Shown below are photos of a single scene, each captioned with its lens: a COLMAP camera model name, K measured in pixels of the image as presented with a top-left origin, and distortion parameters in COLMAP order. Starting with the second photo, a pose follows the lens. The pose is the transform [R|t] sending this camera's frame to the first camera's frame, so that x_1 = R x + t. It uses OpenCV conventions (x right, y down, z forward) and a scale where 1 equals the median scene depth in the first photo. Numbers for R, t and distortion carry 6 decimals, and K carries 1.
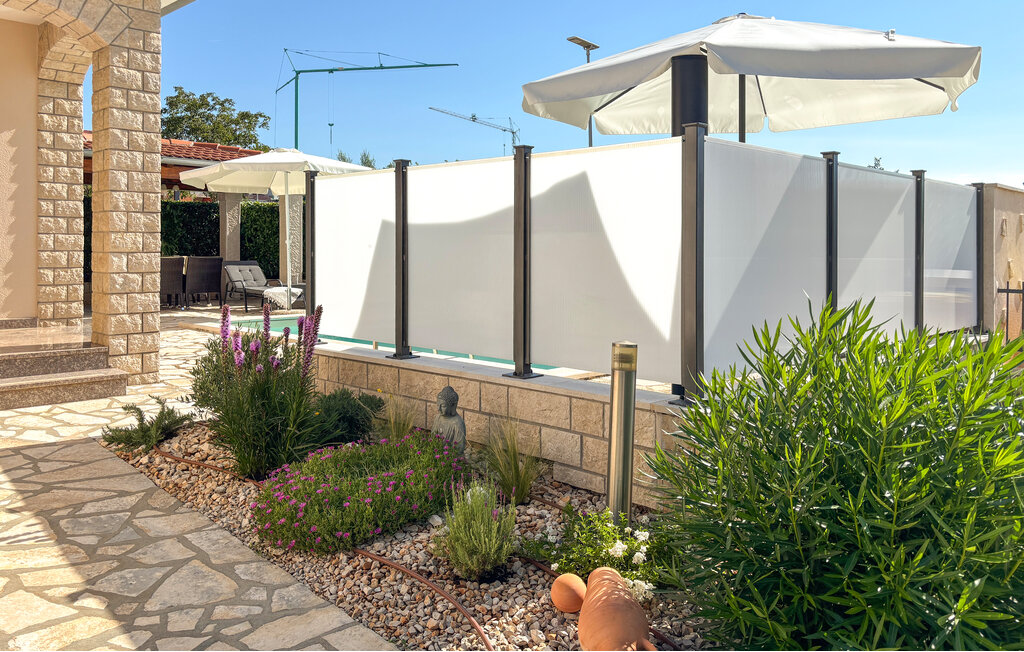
lens RADIAL K [[811.5, 0, 512.0], [0, 811.5, 326.0], [0, 0, 1]] dist [0.070039, -0.008568]
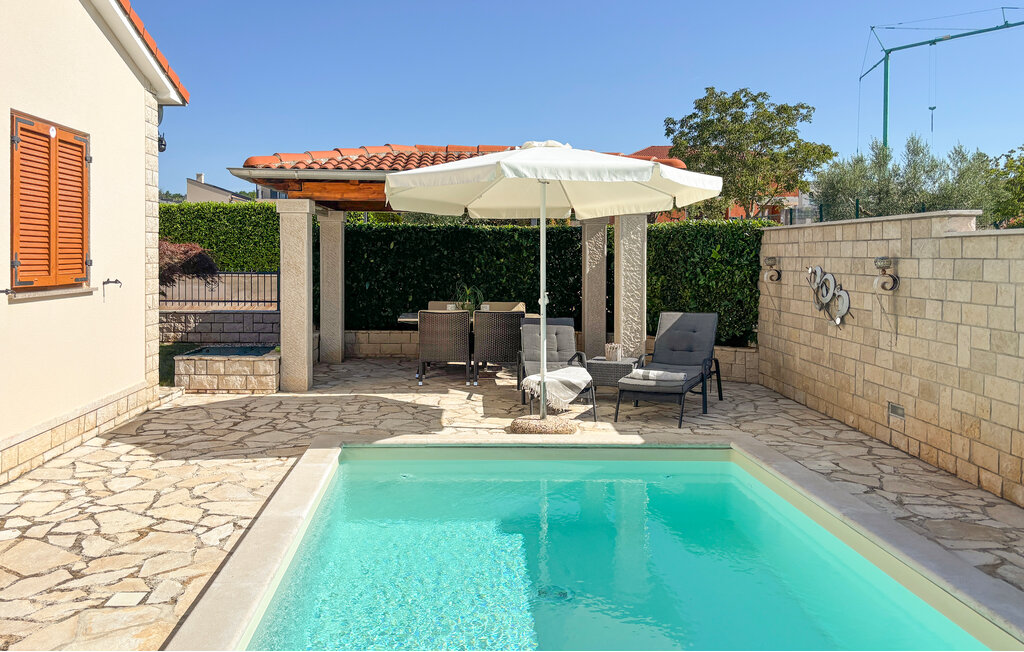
lens RADIAL K [[811.5, 0, 512.0], [0, 811.5, 326.0], [0, 0, 1]] dist [0.070039, -0.008568]
pose [[0.760779, 0.056318, -0.646563, 0.025829], [-0.058938, 0.998107, 0.017589, -0.030816], [0.646330, 0.024725, 0.762658, 0.177925]]
